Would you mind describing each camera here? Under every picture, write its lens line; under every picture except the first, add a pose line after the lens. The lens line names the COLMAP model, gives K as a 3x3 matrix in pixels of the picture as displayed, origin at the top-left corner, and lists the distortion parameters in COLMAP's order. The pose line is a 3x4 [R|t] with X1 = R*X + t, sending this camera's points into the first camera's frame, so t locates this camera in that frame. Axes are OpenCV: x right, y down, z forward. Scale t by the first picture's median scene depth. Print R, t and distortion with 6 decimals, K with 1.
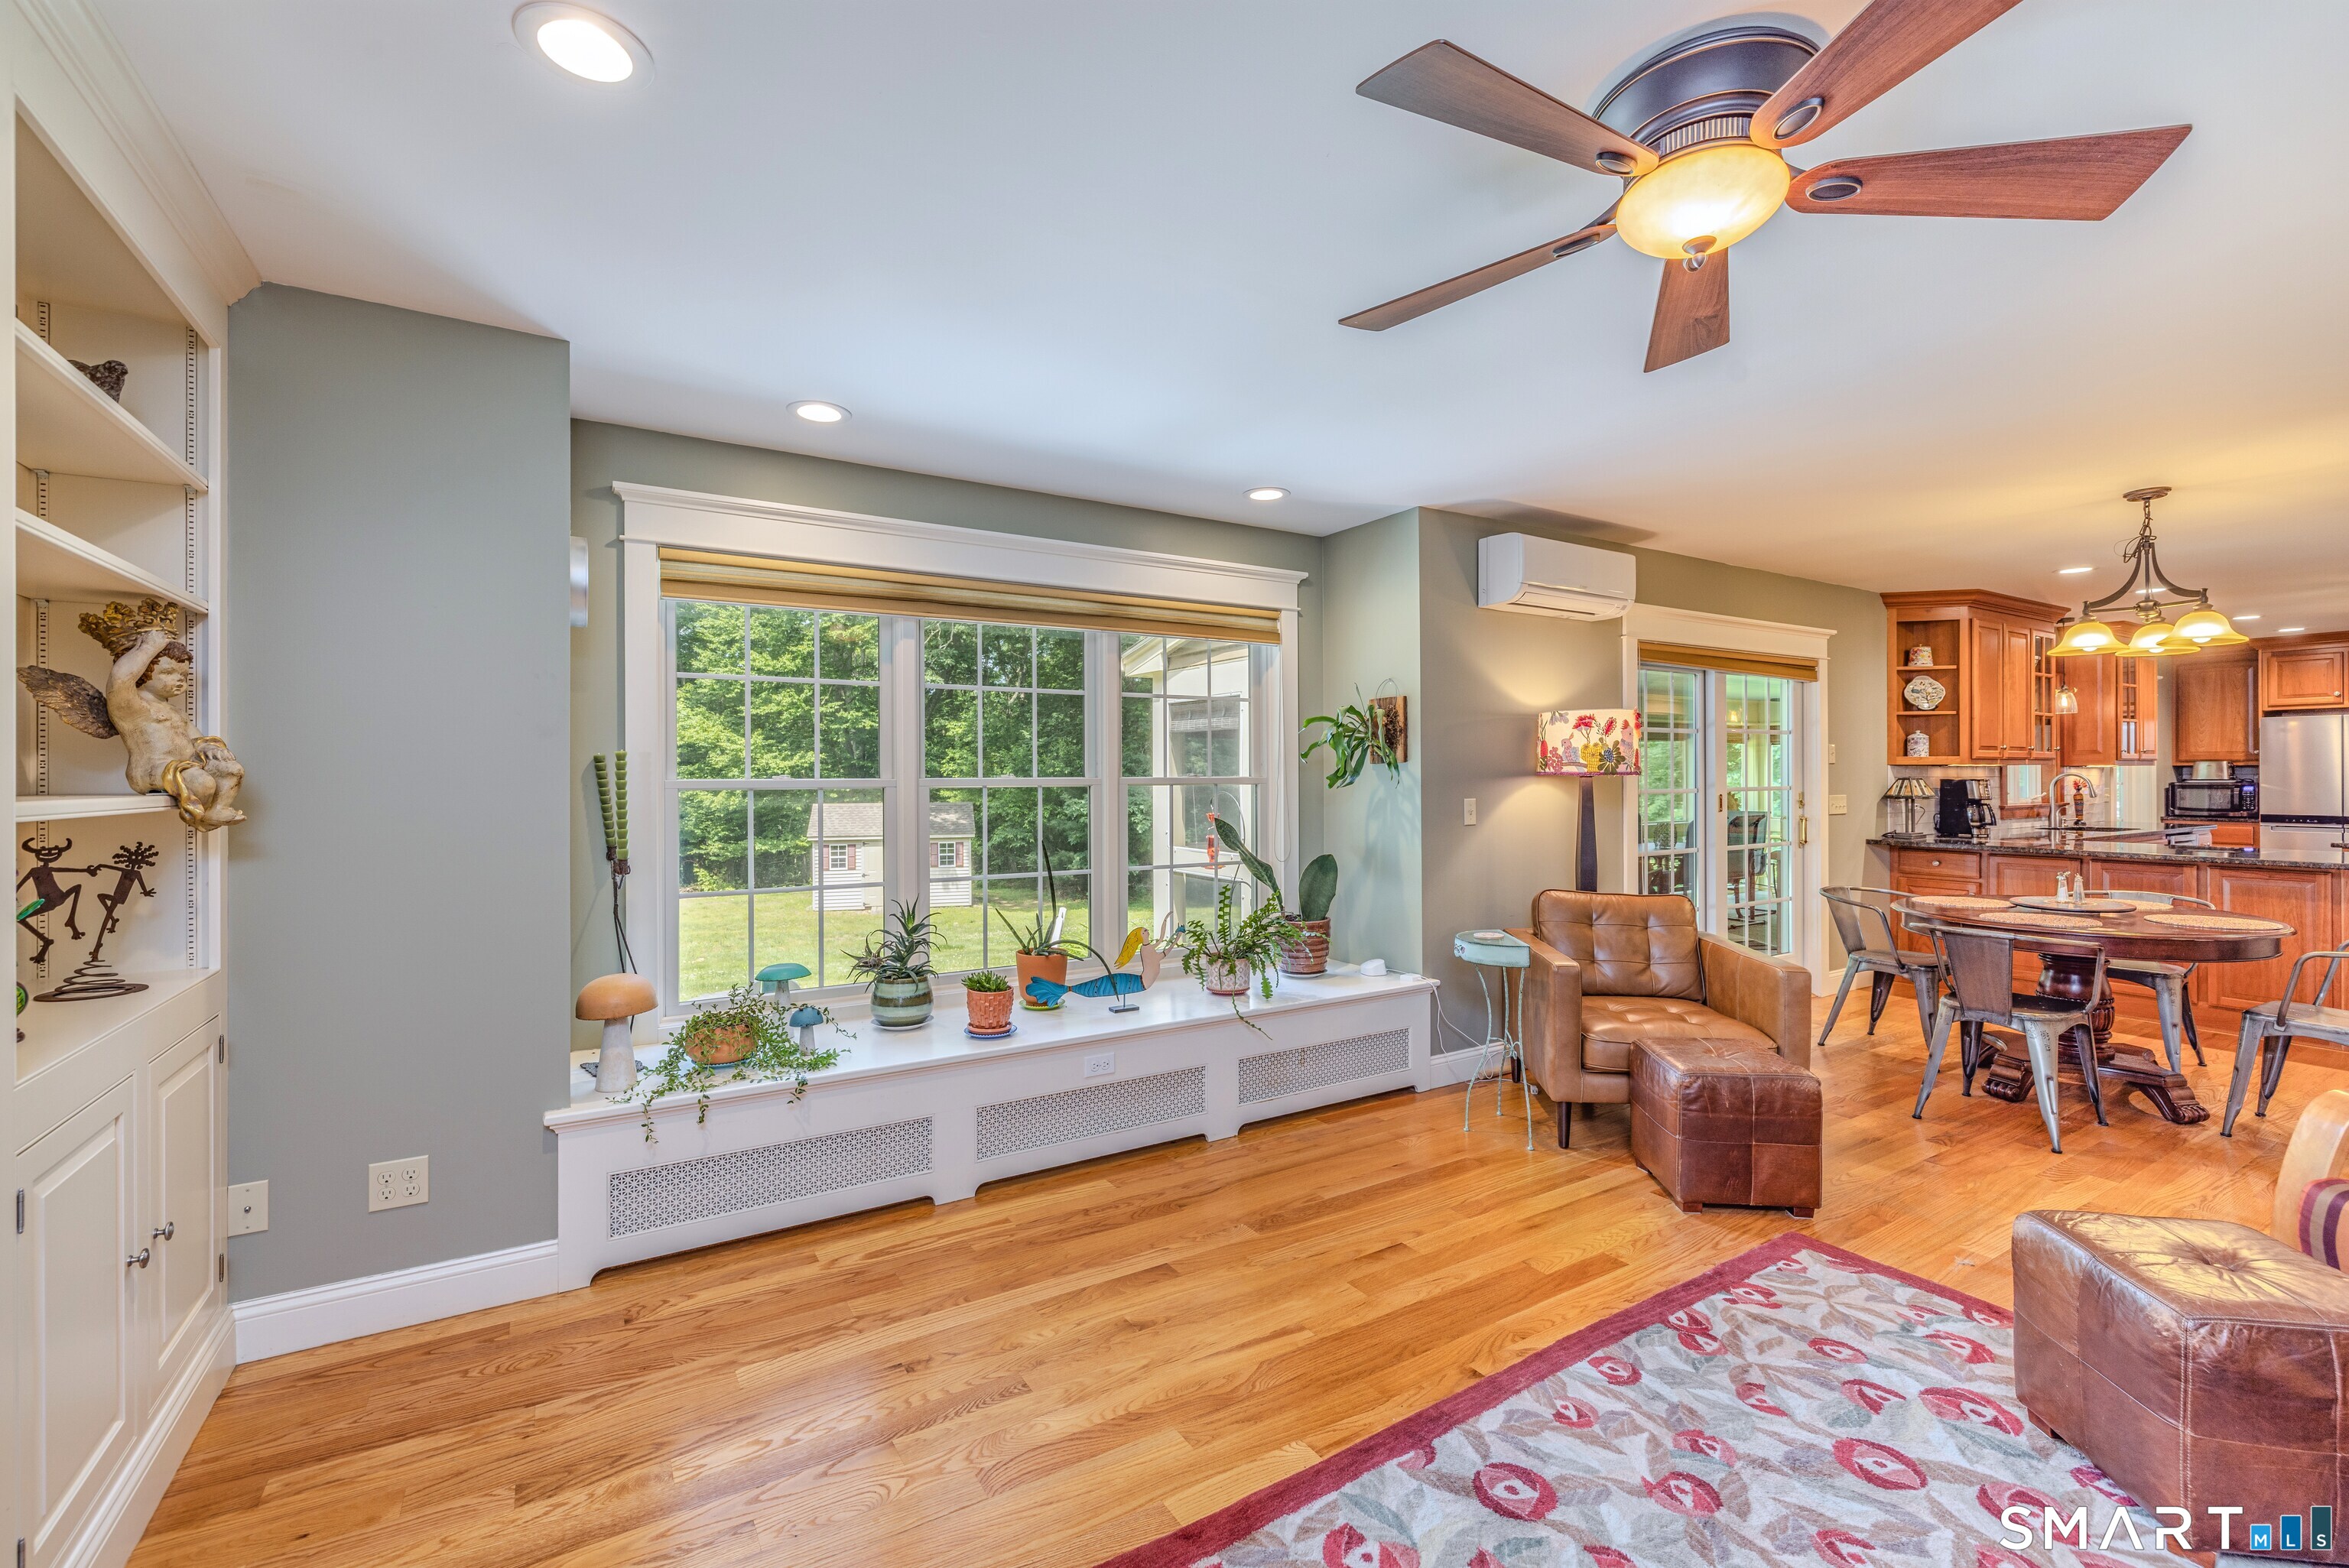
lens RADIAL K [[990.8, 0, 1159.7], [0, 990.8, 773.6], [0, 0, 1]] dist [0.000330, -0.000050]
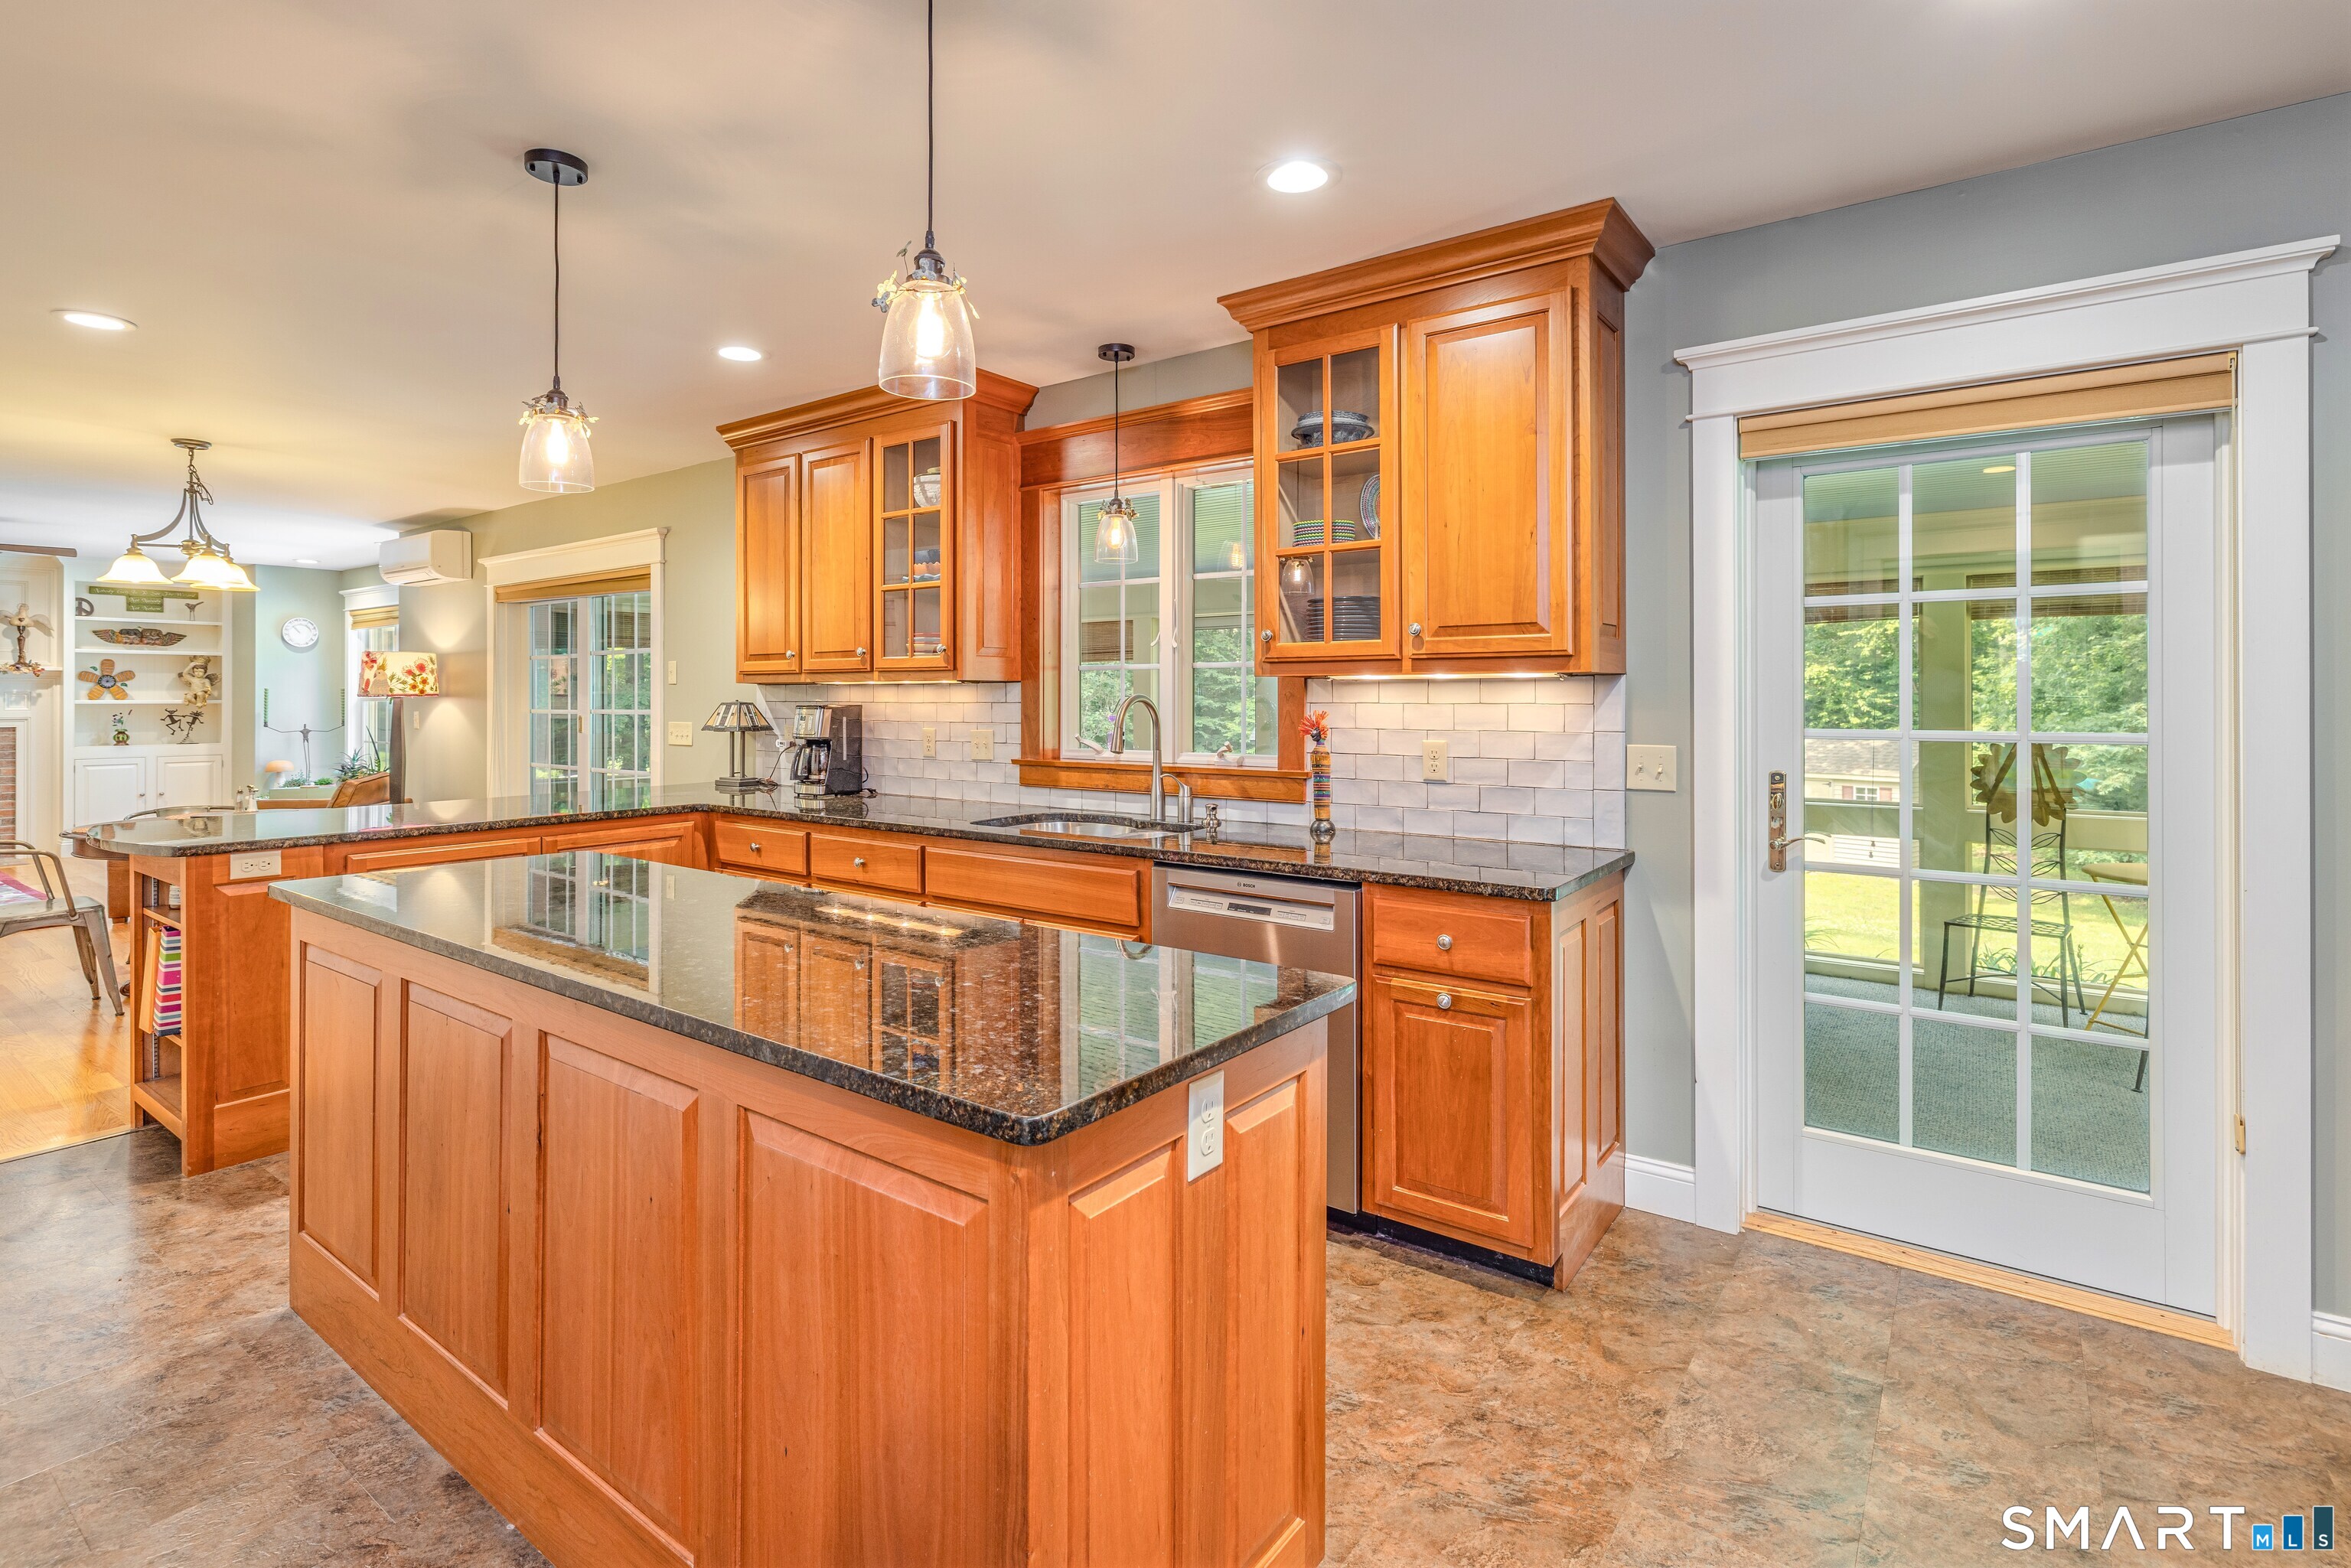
lens RADIAL K [[1121.3, 0, 1159.9], [0, 1121.3, 699.4], [0, 0, 1]] dist [0.000451, -0.000425]
pose [[0.377938, 0.005163, -0.925816, 1.663697], [0.000368, 0.999984, 0.005727, -0.002419], [0.925831, -0.002505, 0.377930, 0.990160]]
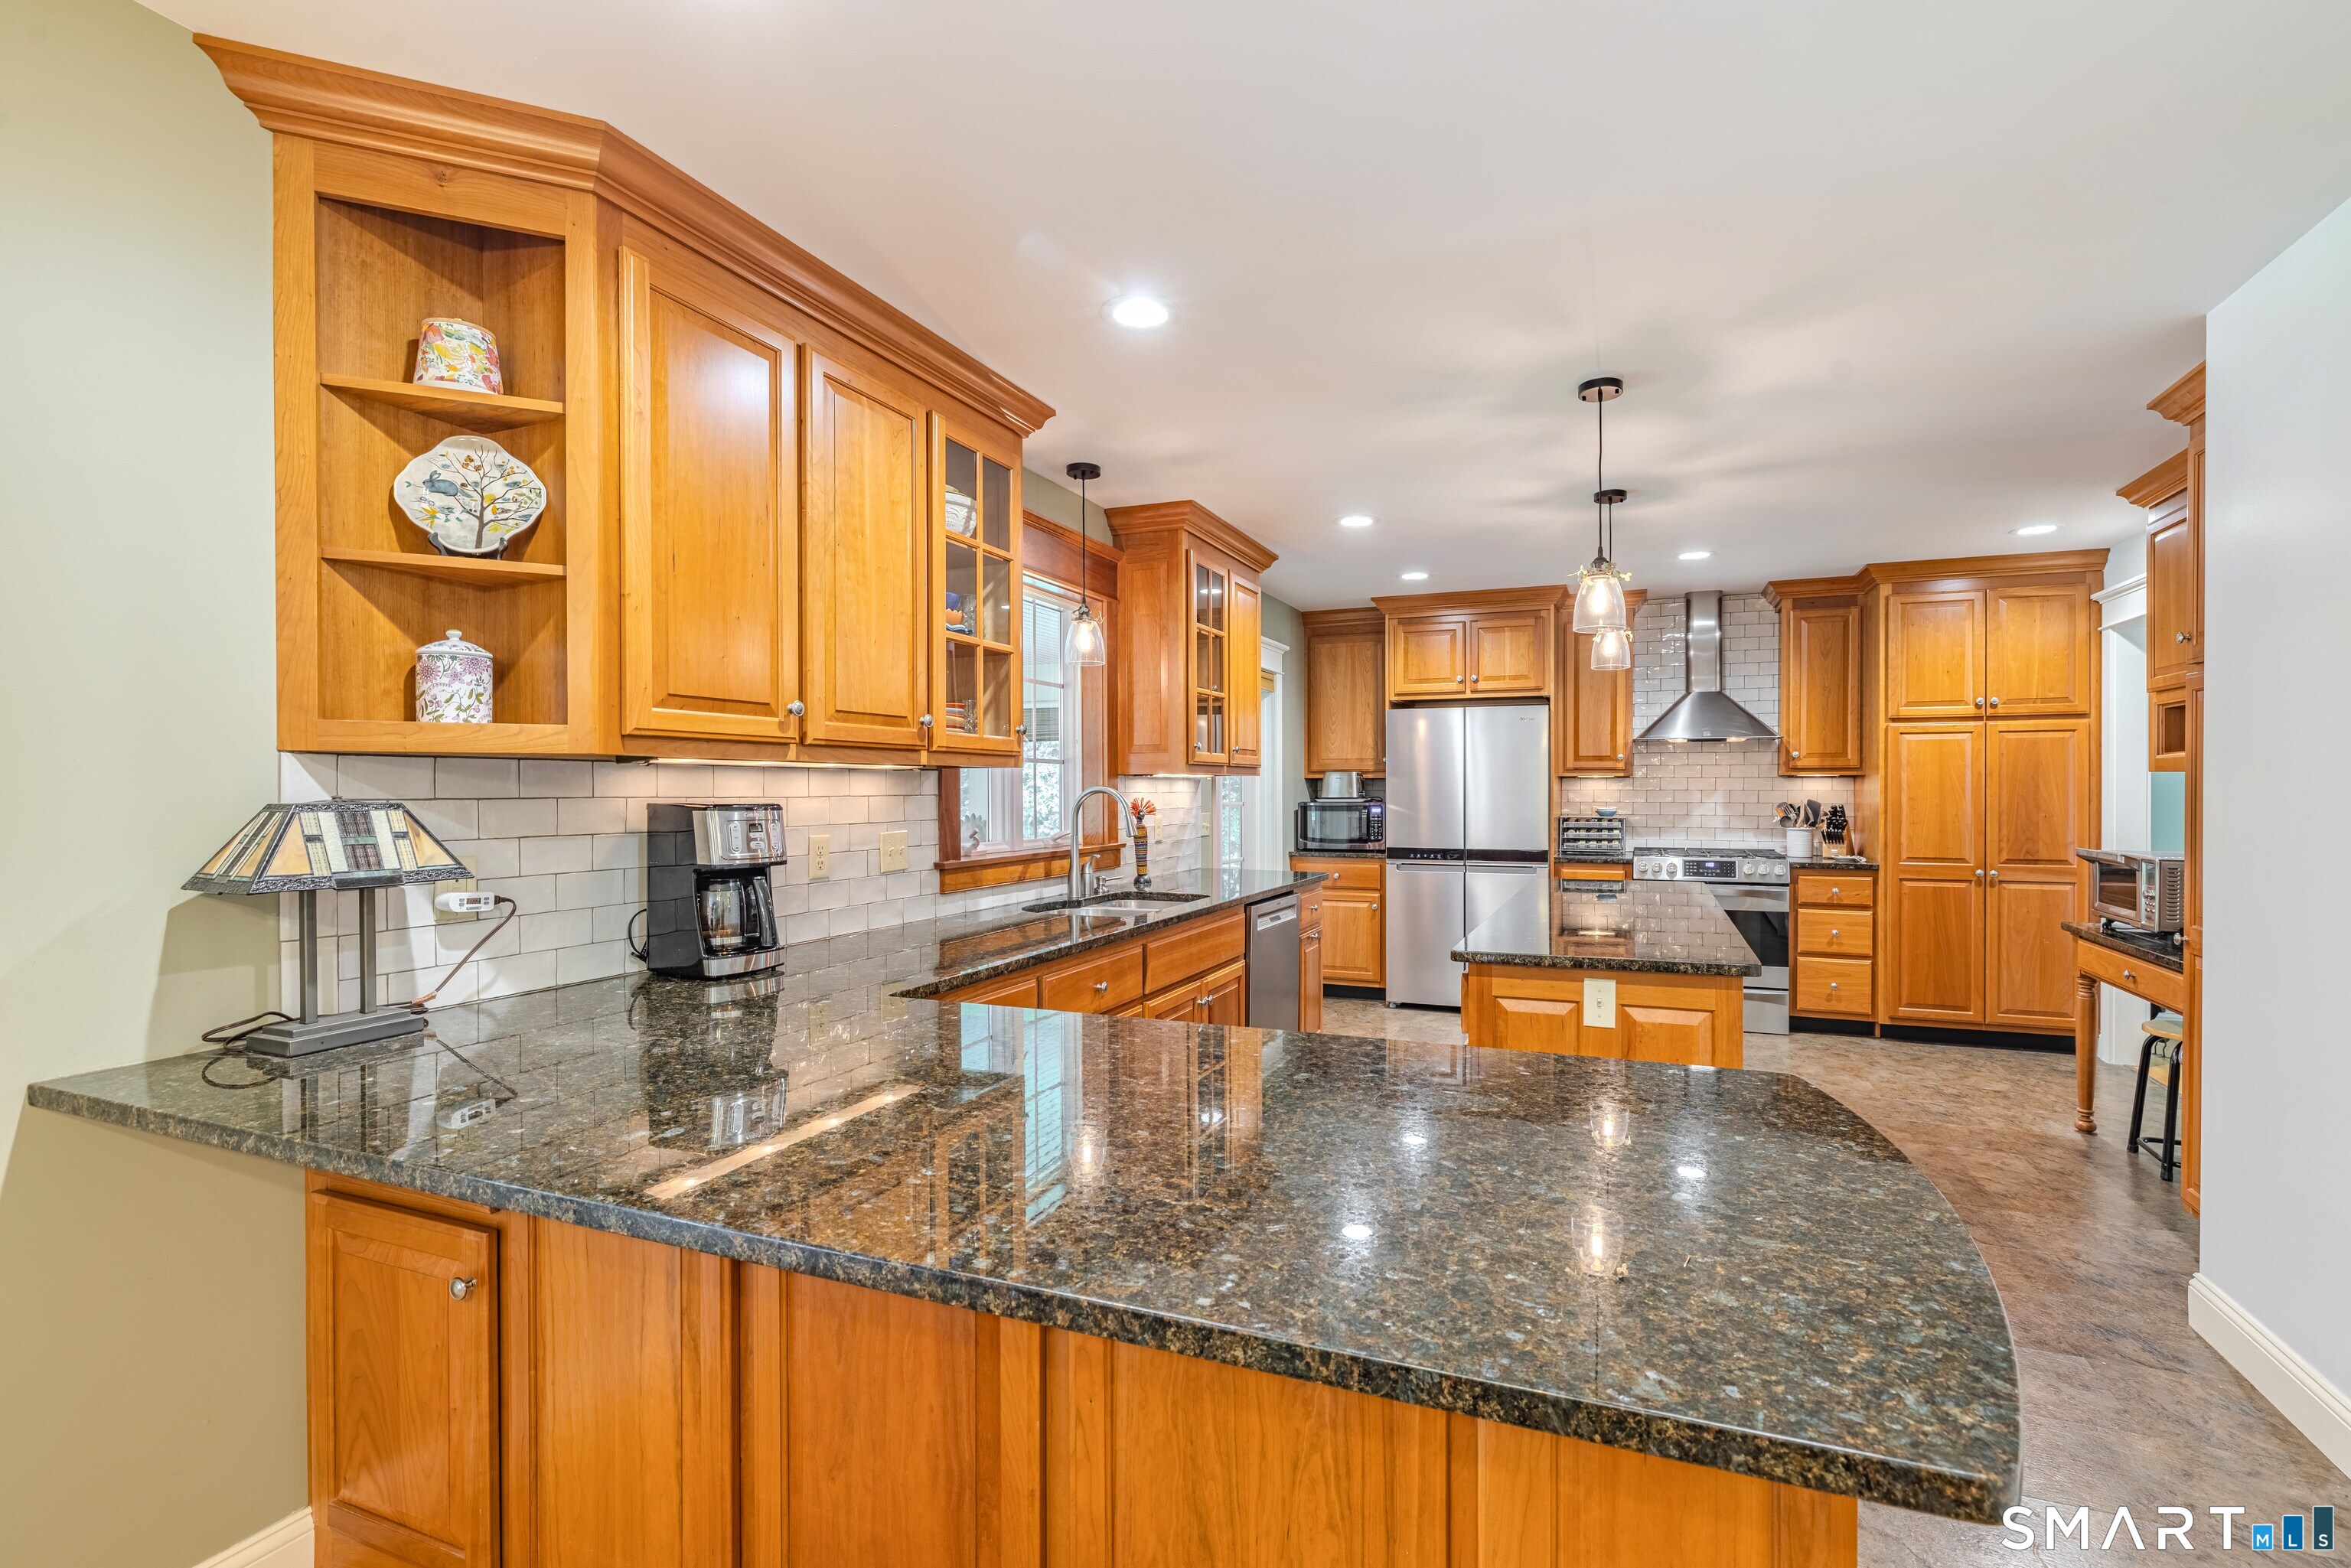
lens RADIAL K [[1032.9, 0, 1207.0], [0, 1032.9, 795.7], [0, 0, 1]] dist [-0.001359, -0.000086]
pose [[0.807070, -0.002526, 0.590450, 0.786331], [-0.000564, 0.999987, 0.005049, 0.001032], [-0.590455, -0.004408, 0.807059, 0.661930]]
